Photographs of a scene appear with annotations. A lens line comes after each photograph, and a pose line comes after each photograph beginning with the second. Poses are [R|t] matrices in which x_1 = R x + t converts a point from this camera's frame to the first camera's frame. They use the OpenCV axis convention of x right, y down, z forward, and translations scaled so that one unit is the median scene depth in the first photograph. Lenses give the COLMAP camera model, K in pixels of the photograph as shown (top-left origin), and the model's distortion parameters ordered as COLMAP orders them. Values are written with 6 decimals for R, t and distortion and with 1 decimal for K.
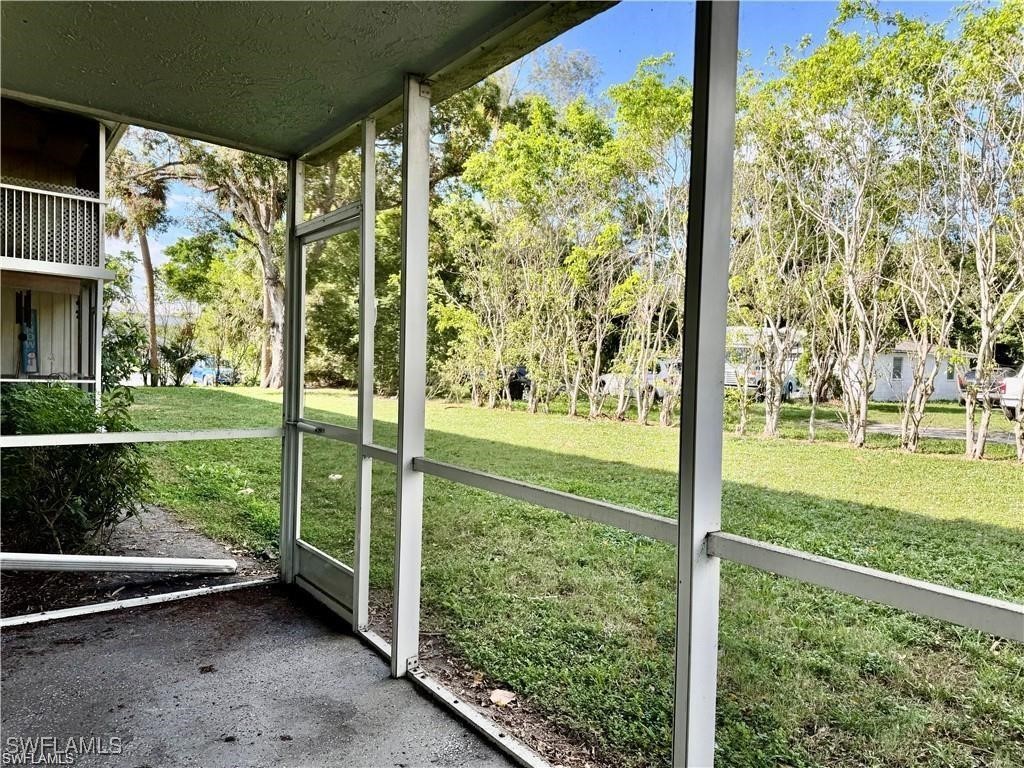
lens RADIAL K [[714.2, 0, 504.1], [0, 714.2, 388.2], [0, 0, 1]] dist [0.081790, -0.113479]
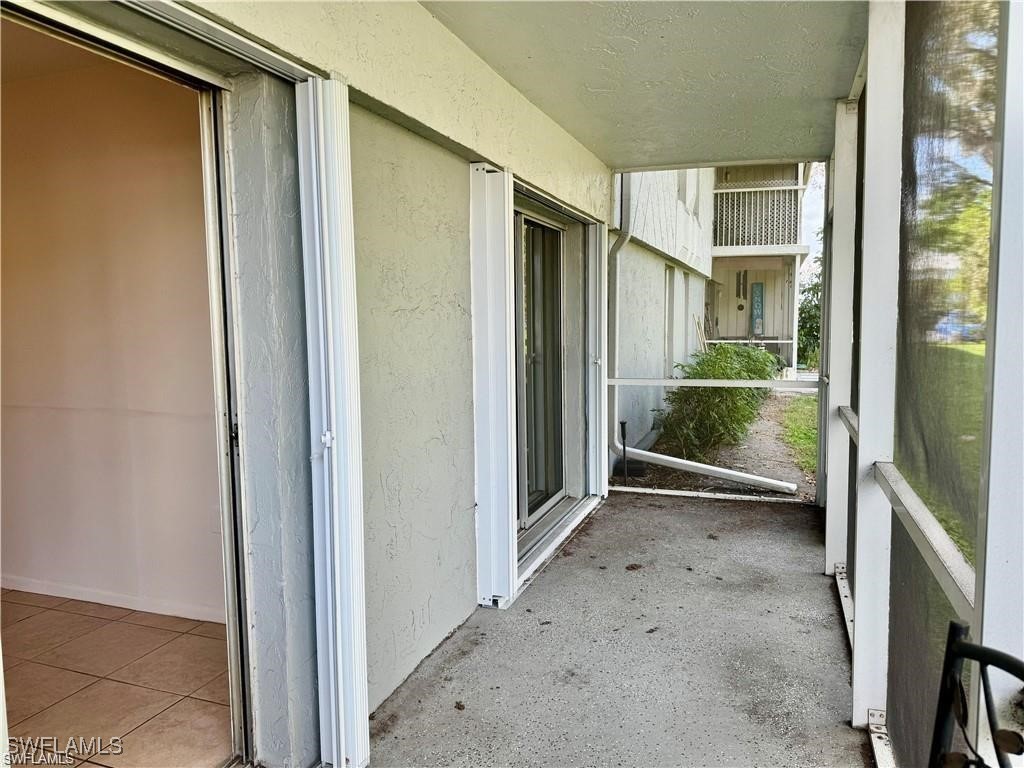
lens RADIAL K [[708.6, 0, 508.1], [0, 708.6, 389.6], [0, 0, 1]] dist [0.143563, -0.206017]
pose [[0.553252, 0.049312, -0.831553, 0.452932], [0.002051, 0.998163, 0.060556, -0.008154], [0.833011, -0.035208, 0.552135, -0.133479]]
